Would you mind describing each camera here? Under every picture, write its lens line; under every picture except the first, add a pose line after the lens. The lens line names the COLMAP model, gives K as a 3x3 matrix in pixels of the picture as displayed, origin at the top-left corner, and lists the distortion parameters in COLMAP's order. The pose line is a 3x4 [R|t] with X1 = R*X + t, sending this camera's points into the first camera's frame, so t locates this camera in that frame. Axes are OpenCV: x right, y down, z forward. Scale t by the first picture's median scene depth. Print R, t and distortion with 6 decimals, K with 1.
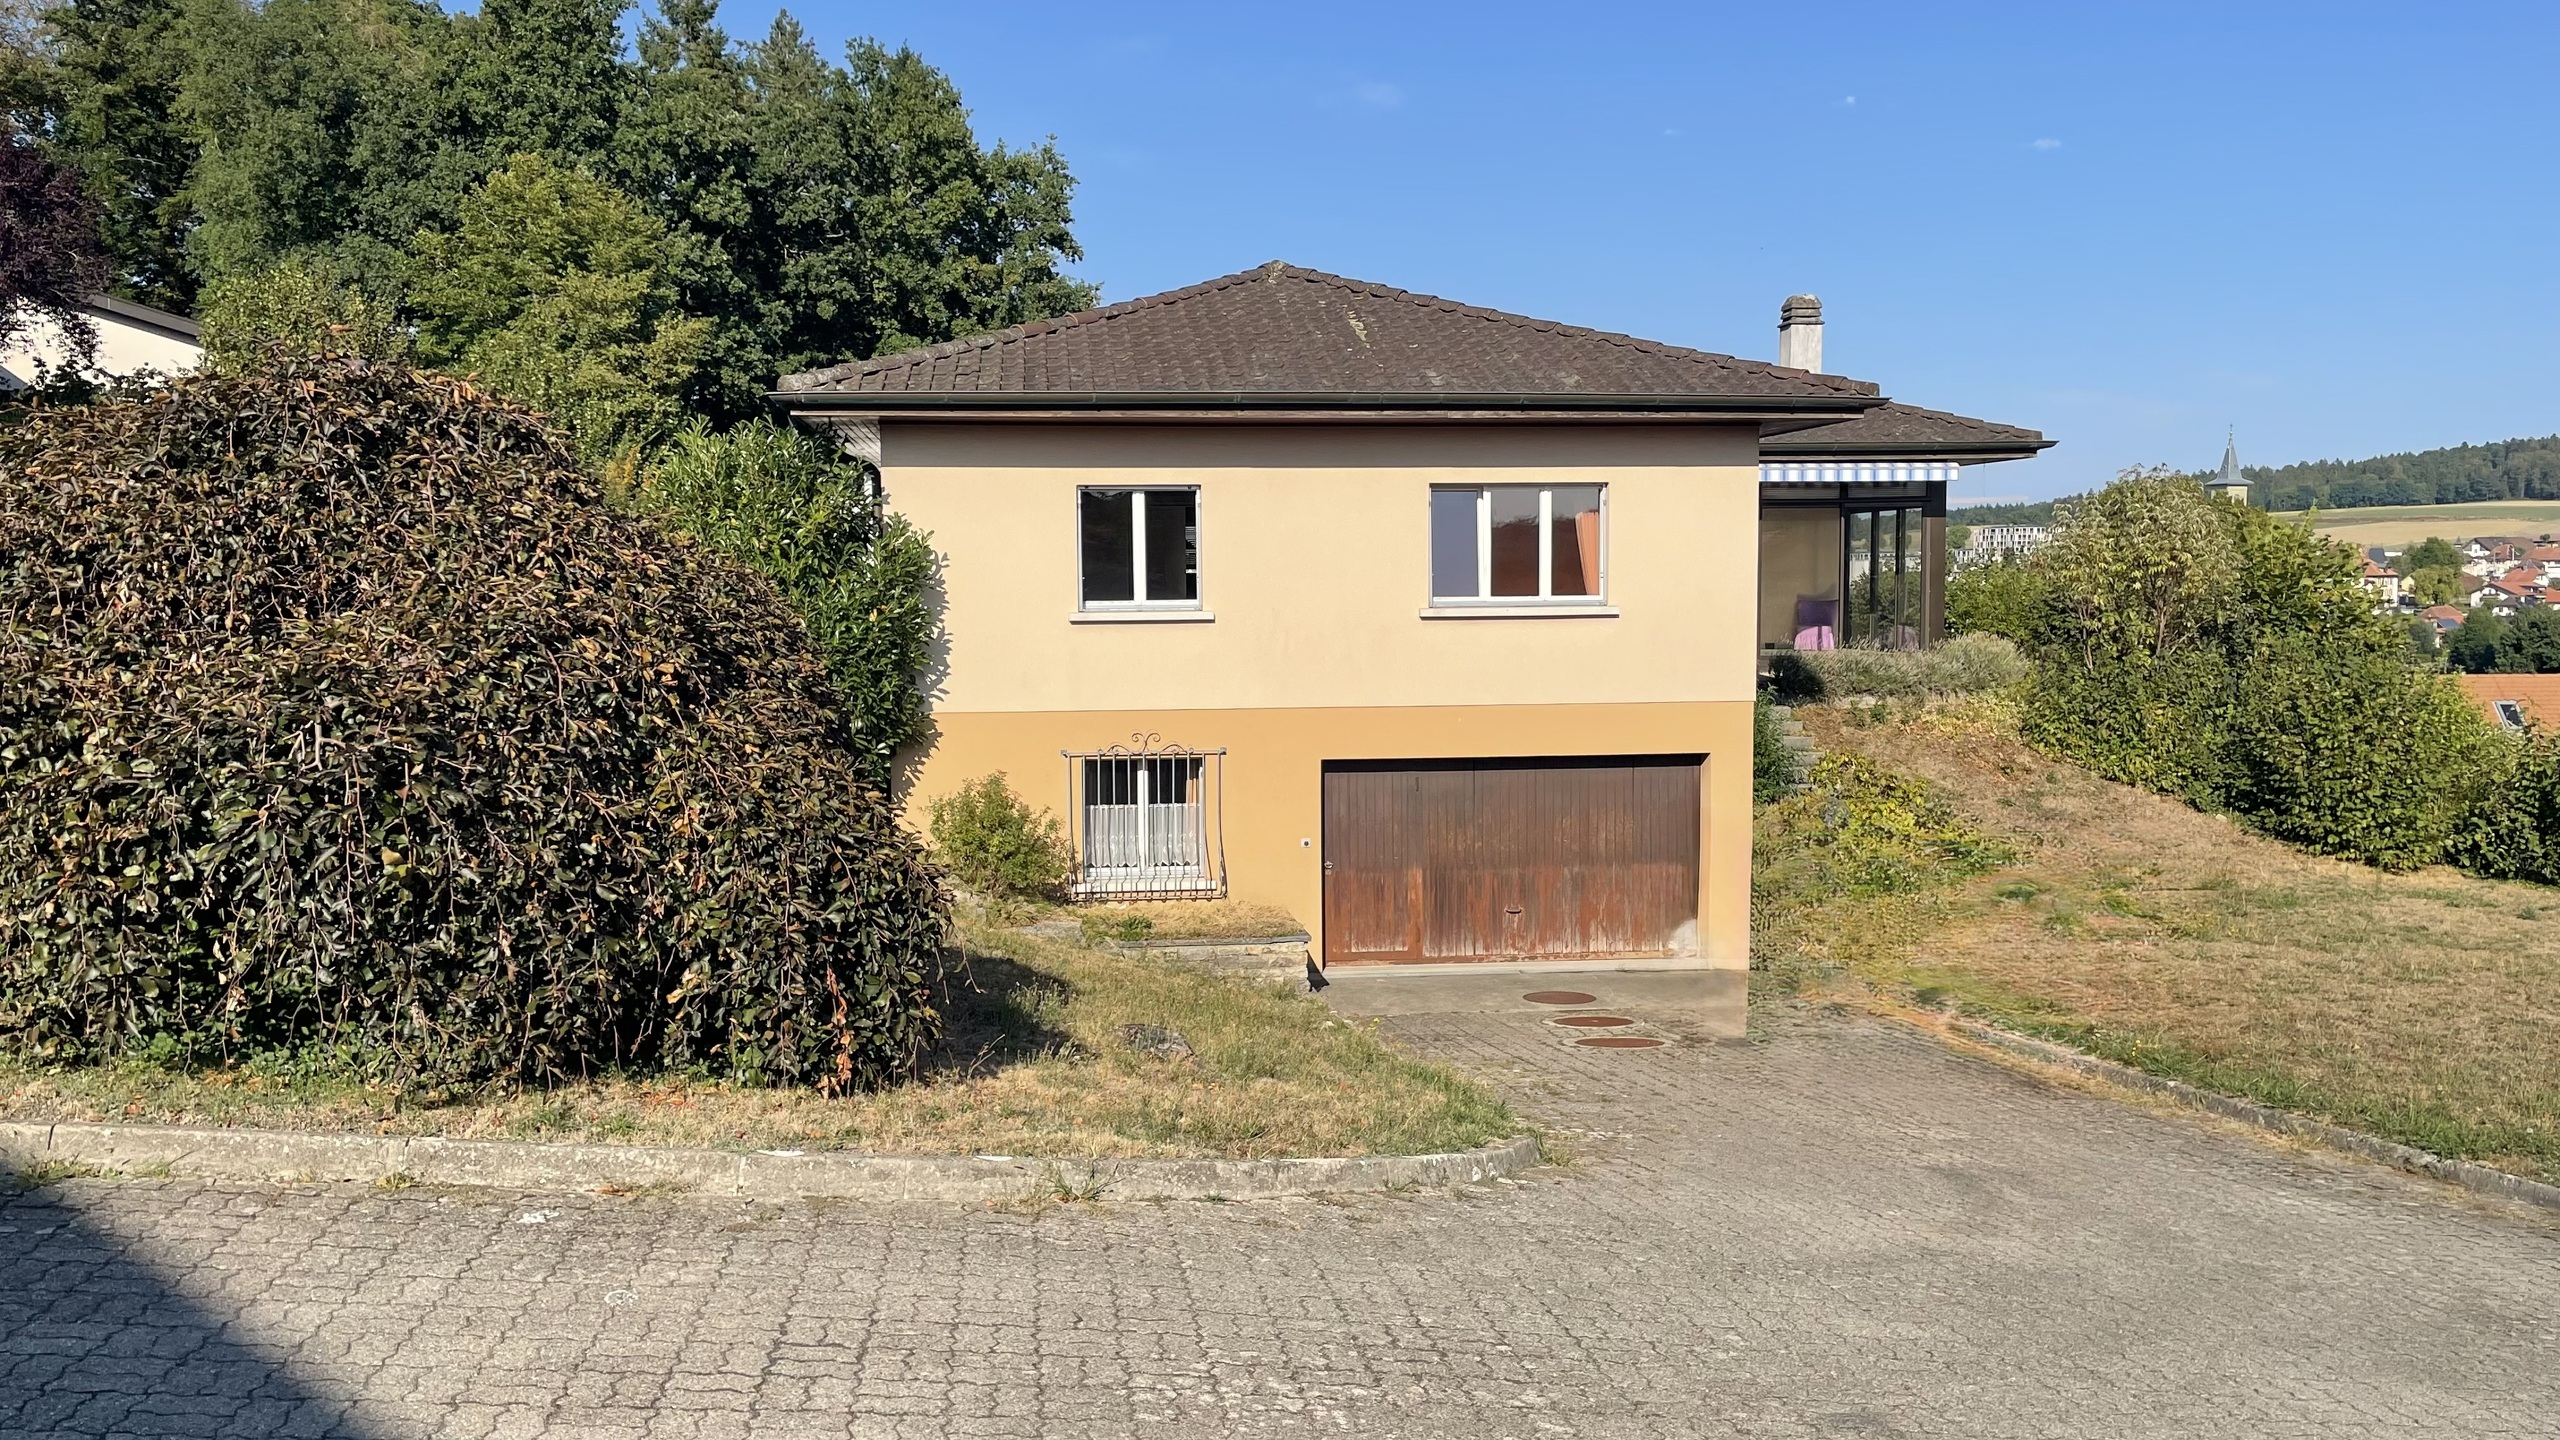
lens RADIAL K [[2153.4, 0, 1286.6], [0, 2153.4, 737.0], [0, 0, 1]] dist [0.057165, -0.005611]
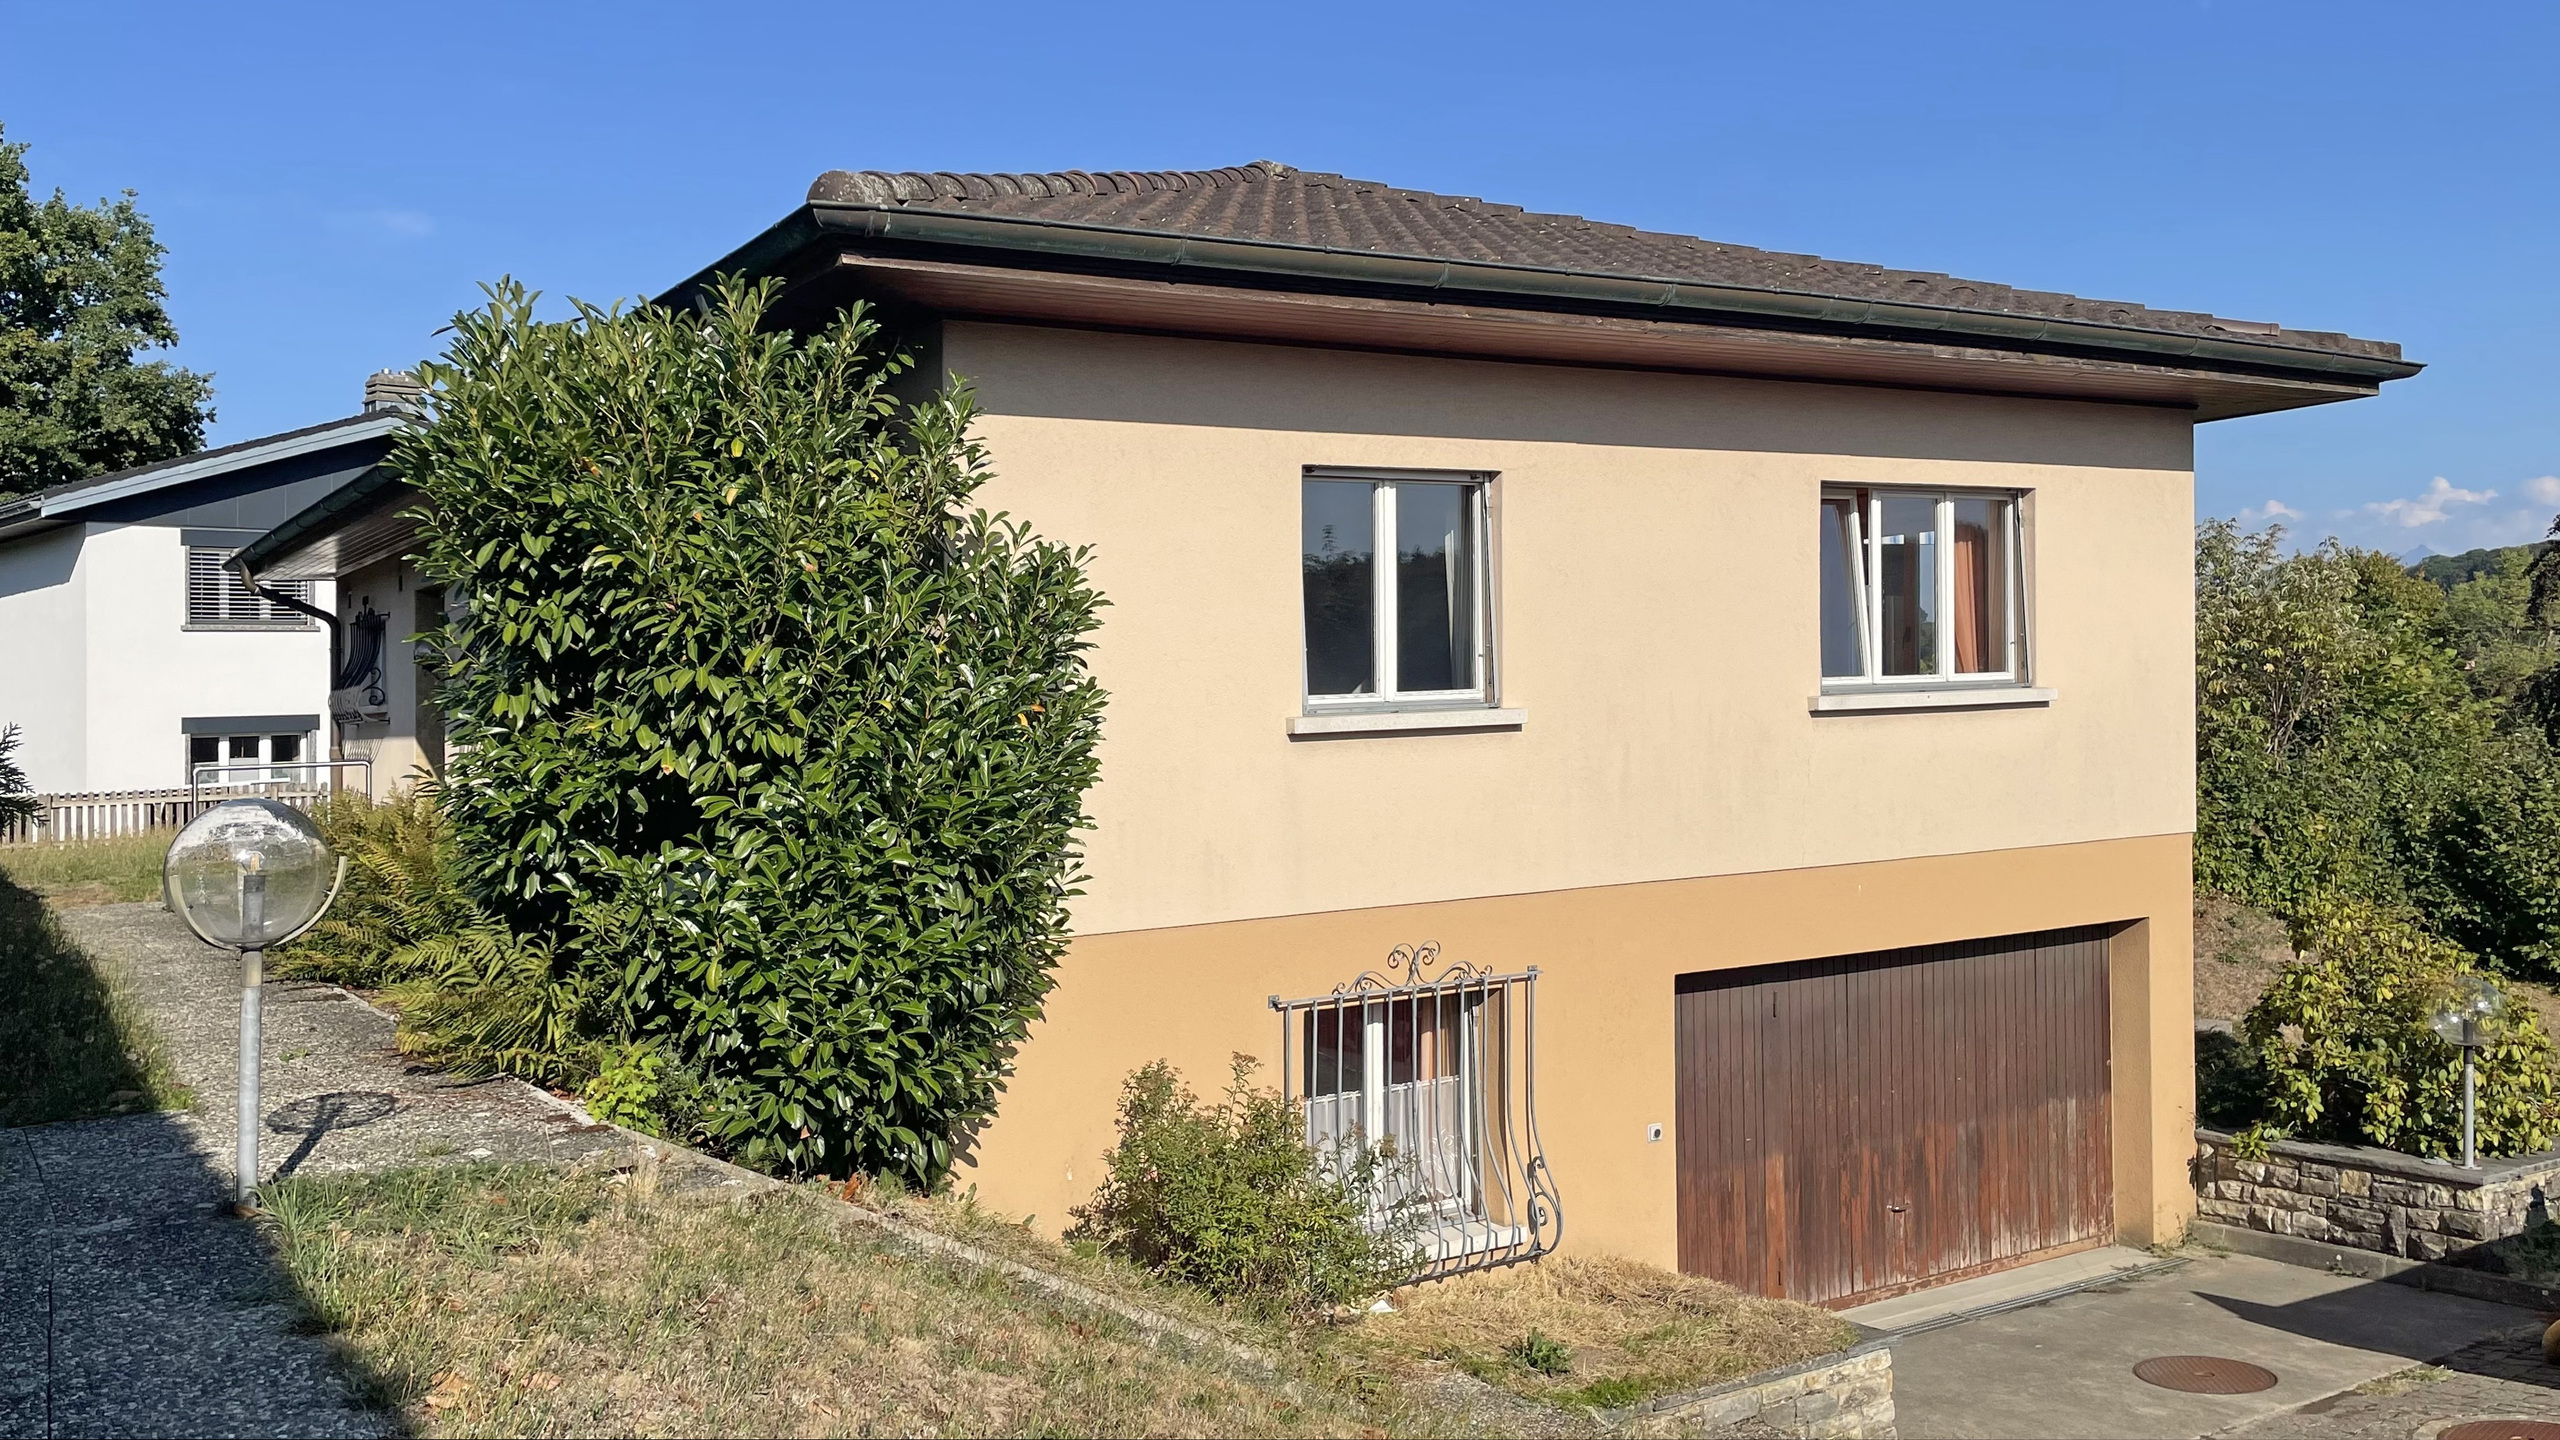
lens RADIAL K [[2153.4, 0, 1275.2], [0, 2153.4, 714.8], [0, 0, 1]] dist [0.057165, -0.005611]
pose [[0.912604, -0.024792, 0.408092, -0.297135], [0.057172, 0.996091, -0.067339, -0.024336], [-0.404827, 0.084785, 0.910454, 0.528152]]
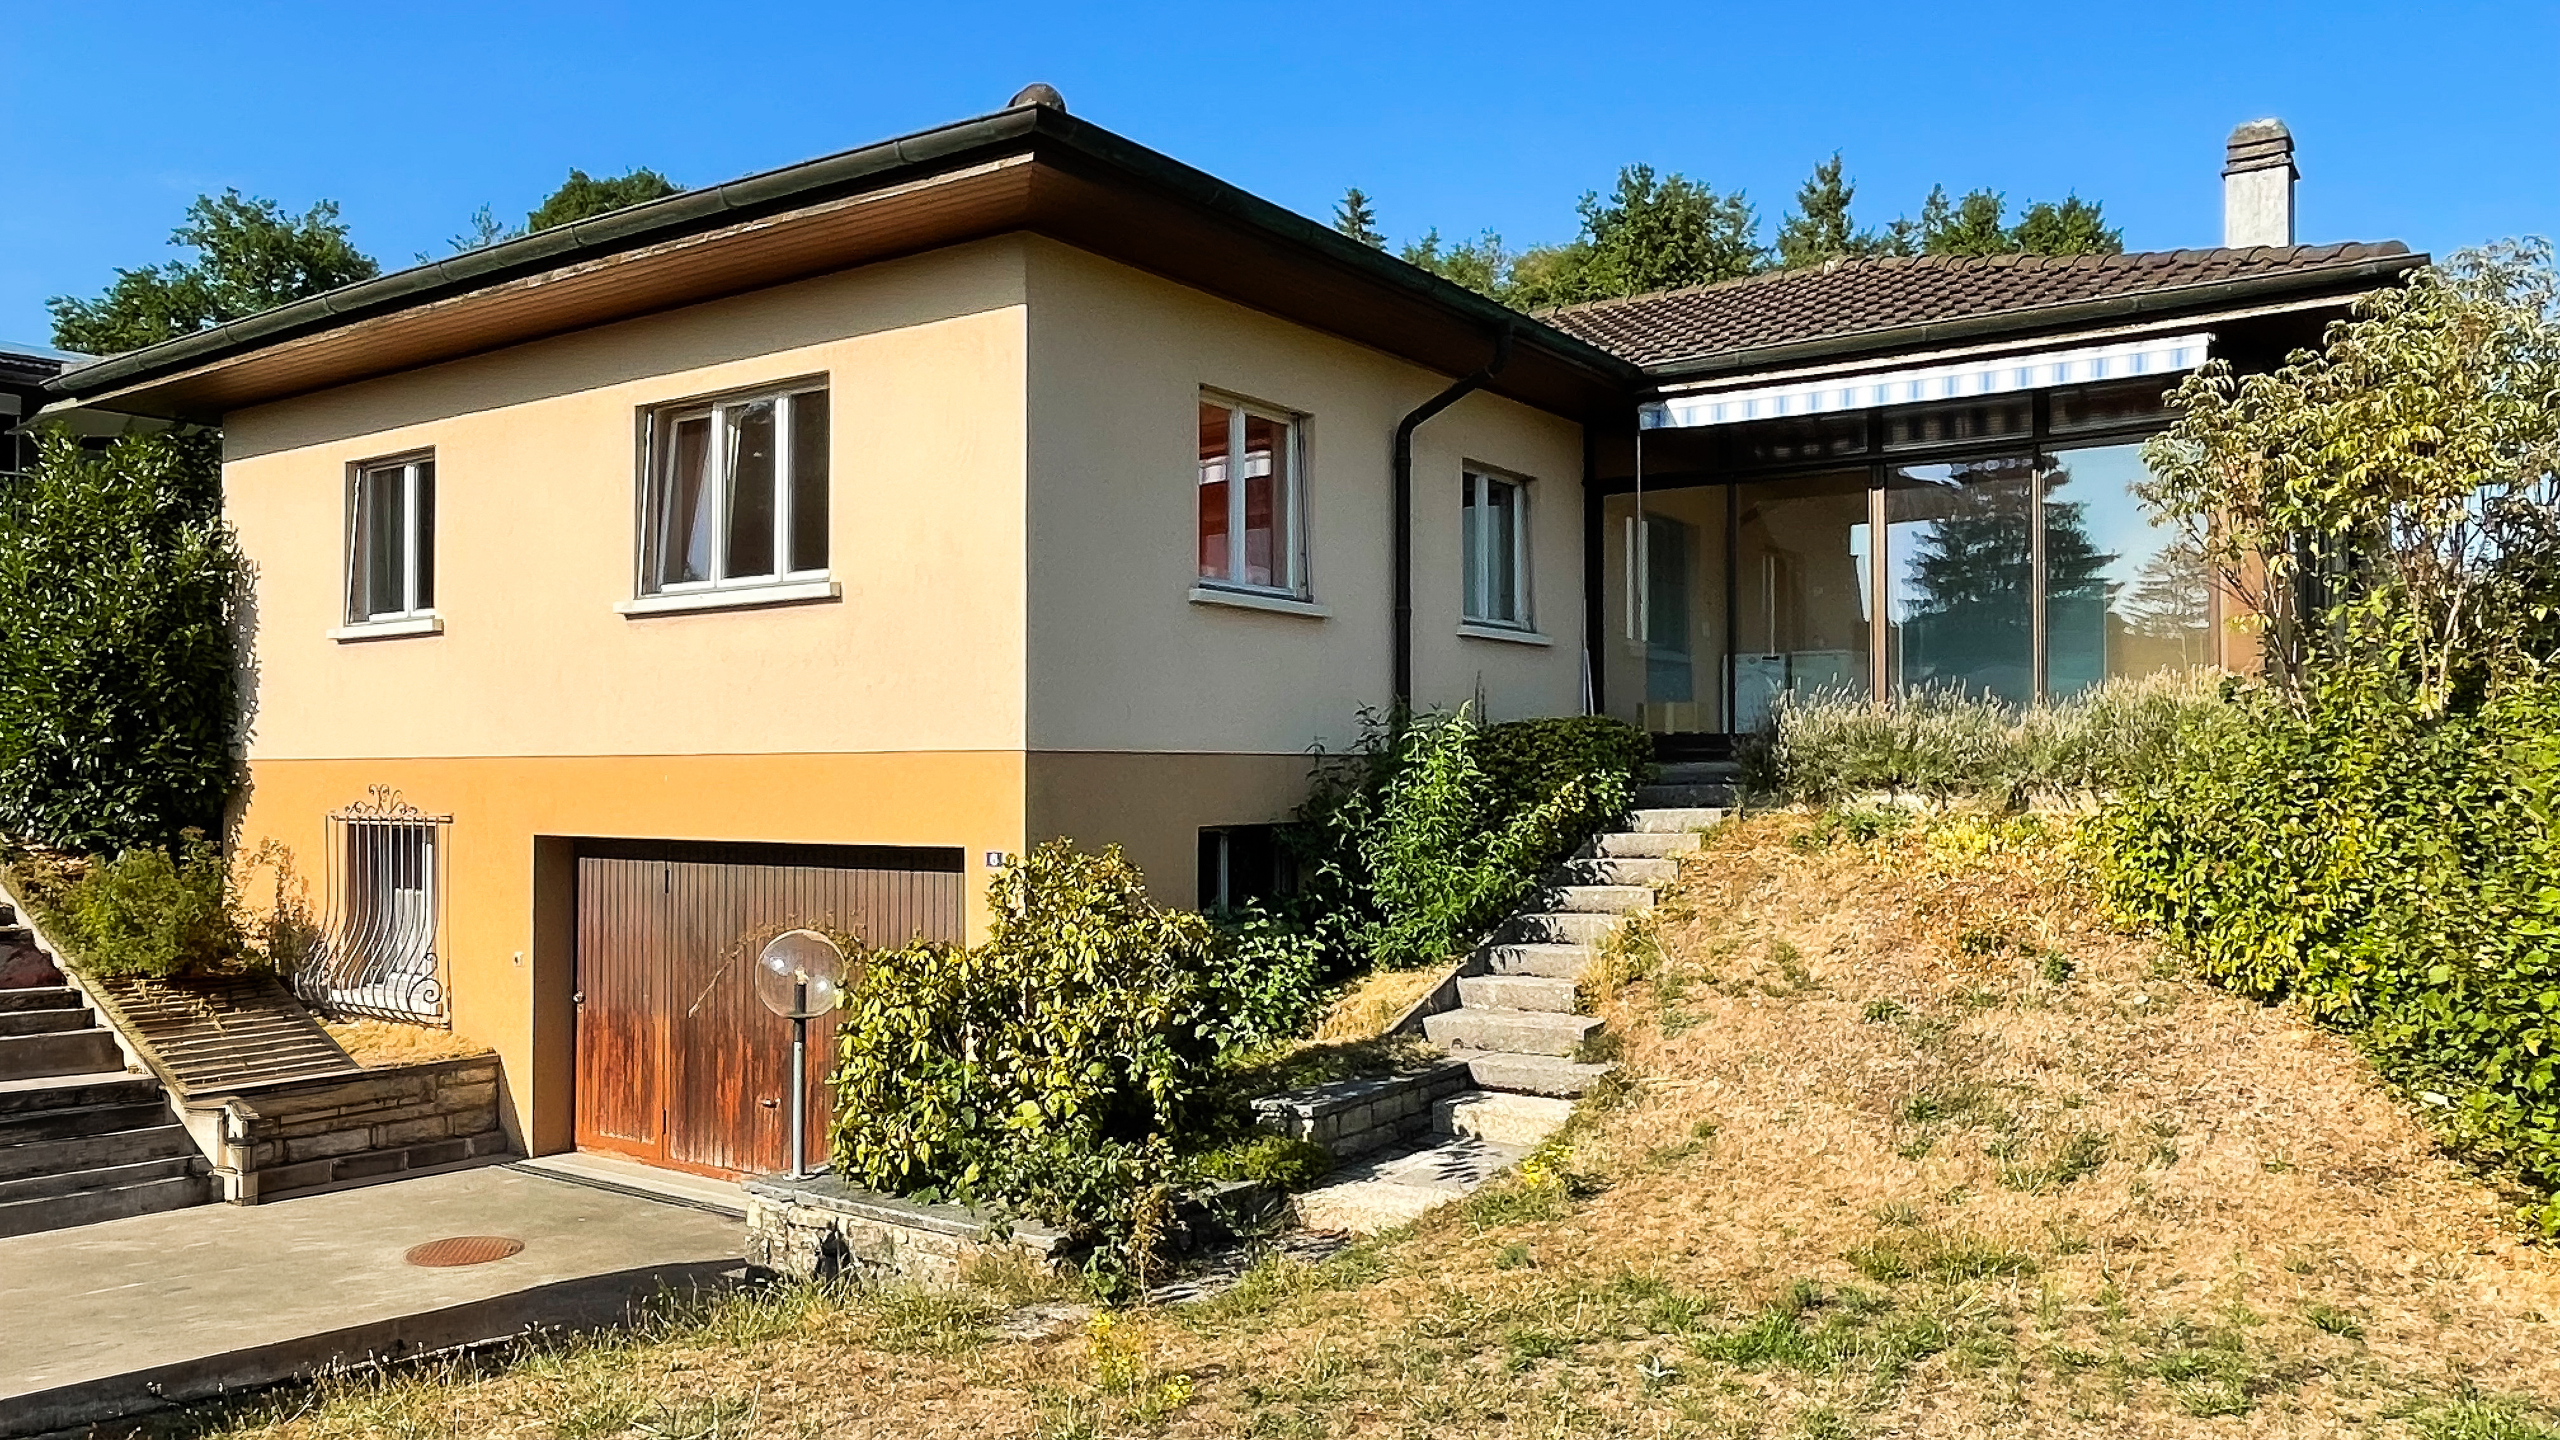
lens RADIAL K [[1832.7, 0, 1280.0], [0, 1832.7, 706.7], [0, 0, 1]] dist [0.002138, 0.000558]
pose [[0.733600, -0.017997, -0.679343, 0.571517], [-0.049863, 0.995529, -0.080218, 0.004713], [0.677750, 0.092722, 0.729423, 0.730493]]
